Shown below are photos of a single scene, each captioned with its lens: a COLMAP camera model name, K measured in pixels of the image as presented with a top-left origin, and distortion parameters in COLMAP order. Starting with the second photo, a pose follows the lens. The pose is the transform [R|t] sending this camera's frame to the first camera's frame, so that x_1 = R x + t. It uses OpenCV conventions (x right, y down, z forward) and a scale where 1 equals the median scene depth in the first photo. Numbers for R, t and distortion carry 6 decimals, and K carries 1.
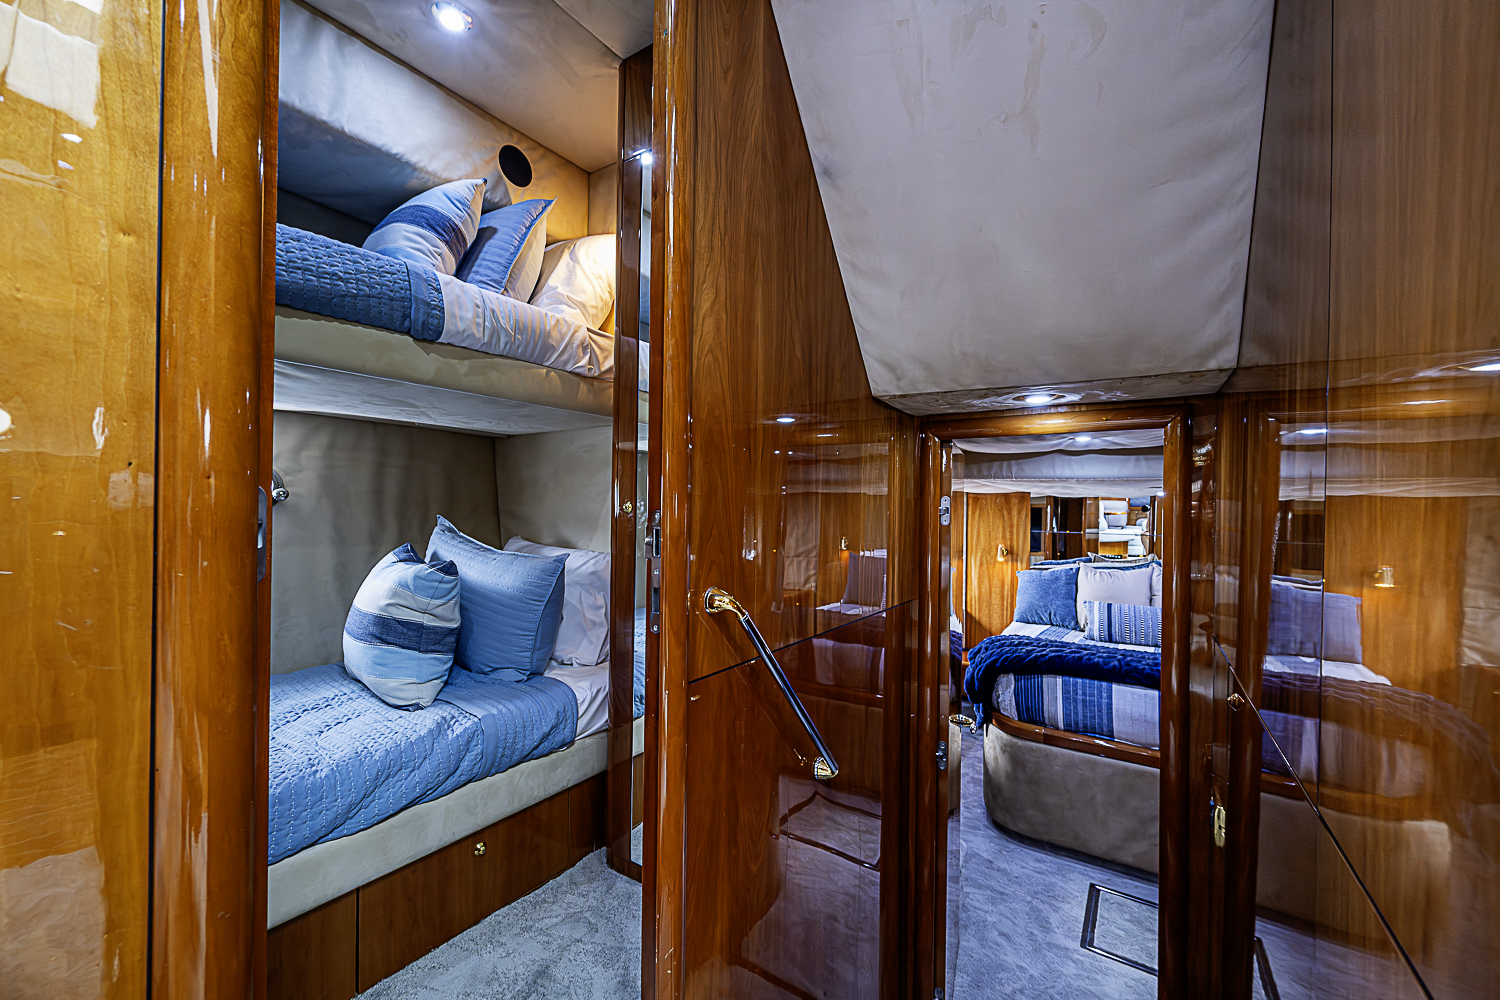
lens RADIAL K [[584.0, 0, 747.5], [0, 584.0, 485.0], [0, 0, 1]] dist [-0.000939, -0.000013]
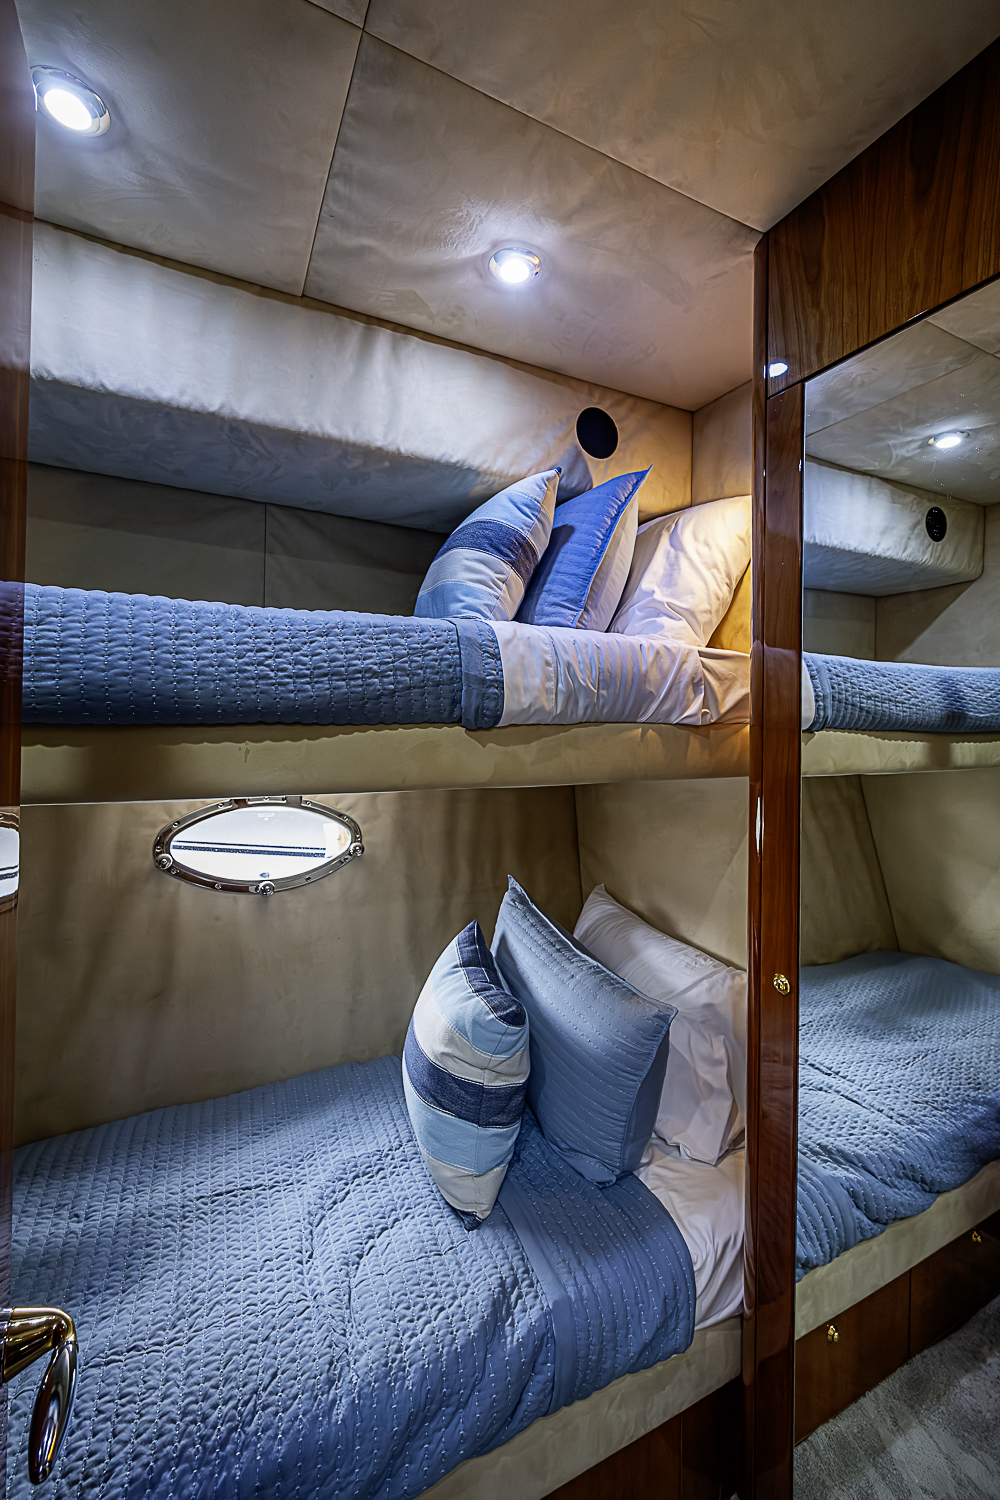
lens RADIAL K [[591.7, 0, 499.6], [0, 591.7, 680.7], [0, 0, 1]] dist [0.000083, -0.000244]
pose [[0.859155, -0.008508, -0.511644, -0.130909], [0.000306, 0.999870, -0.016112, -0.237689], [0.511715, 0.013686, 0.859046, 0.316275]]
